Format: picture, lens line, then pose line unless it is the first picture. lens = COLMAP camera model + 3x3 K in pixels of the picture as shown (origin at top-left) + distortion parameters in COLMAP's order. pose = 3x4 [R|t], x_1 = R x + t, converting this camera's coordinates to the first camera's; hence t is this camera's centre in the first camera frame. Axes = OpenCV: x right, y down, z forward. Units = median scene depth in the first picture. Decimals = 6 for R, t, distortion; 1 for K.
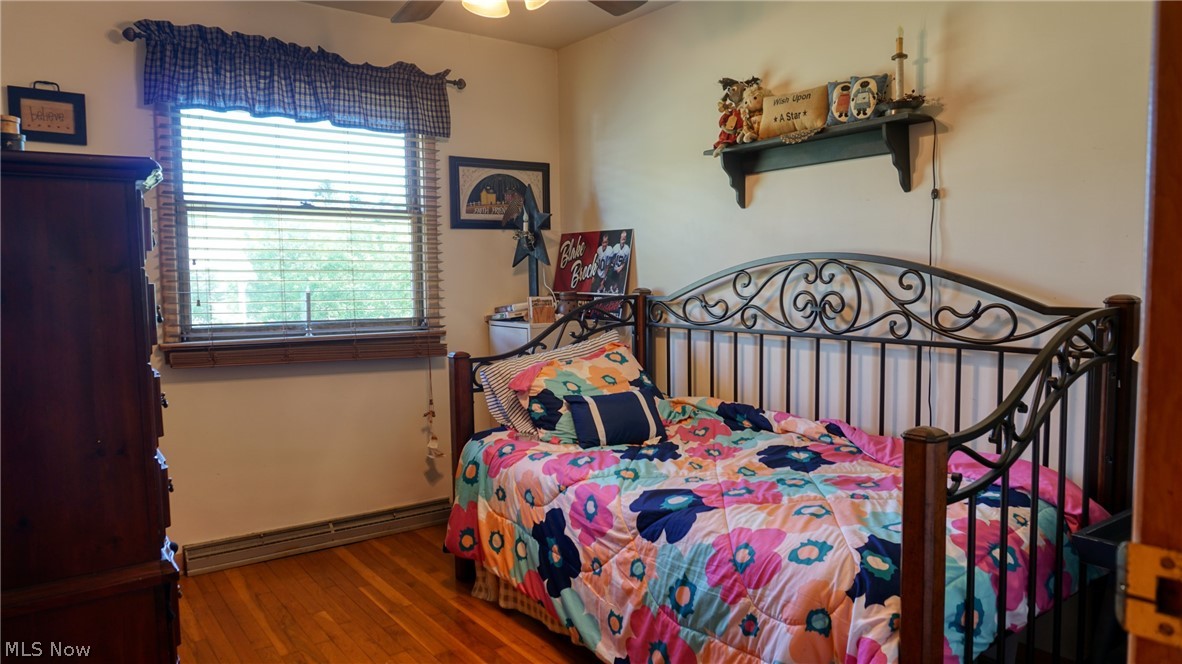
lens RADIAL K [[786.5, 0, 591.0], [0, 786.5, 332.0], [0, 0, 1]] dist [-0.042040, 0.036108]
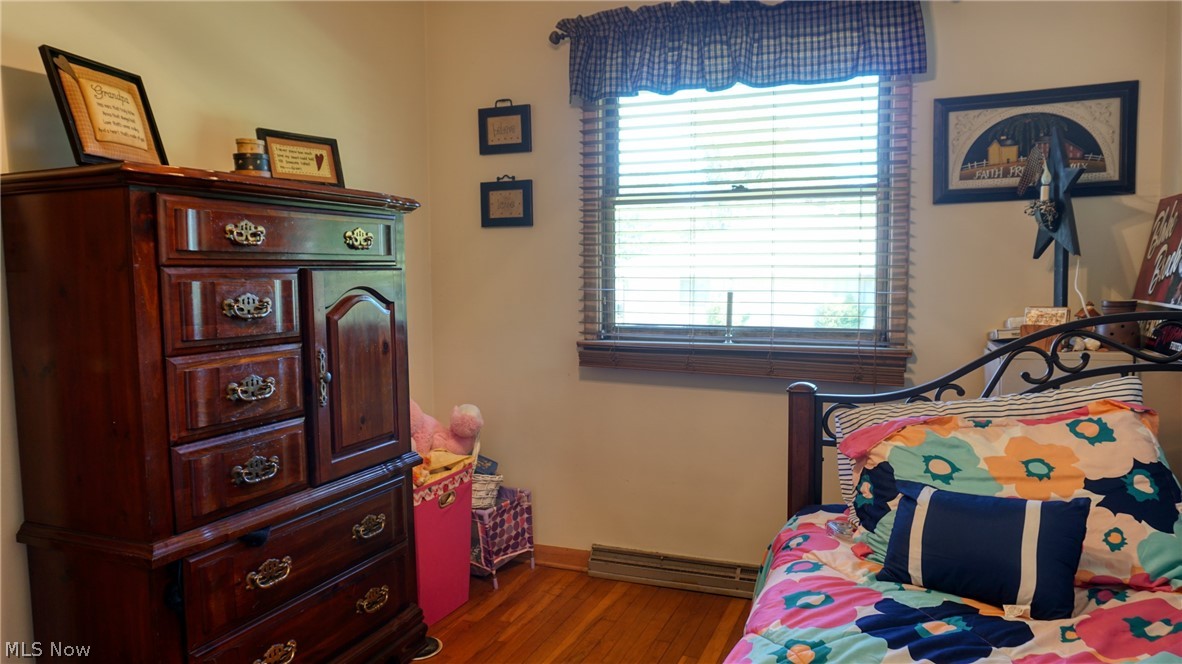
lens RADIAL K [[786.5, 0, 591.0], [0, 786.5, 332.0], [0, 0, 1]] dist [-0.042040, 0.036108]
pose [[0.530511, 0.065008, -0.845182, 0.281159], [-0.056271, 0.997557, 0.041407, -0.034102], [0.845809, 0.025592, 0.532872, 0.421484]]
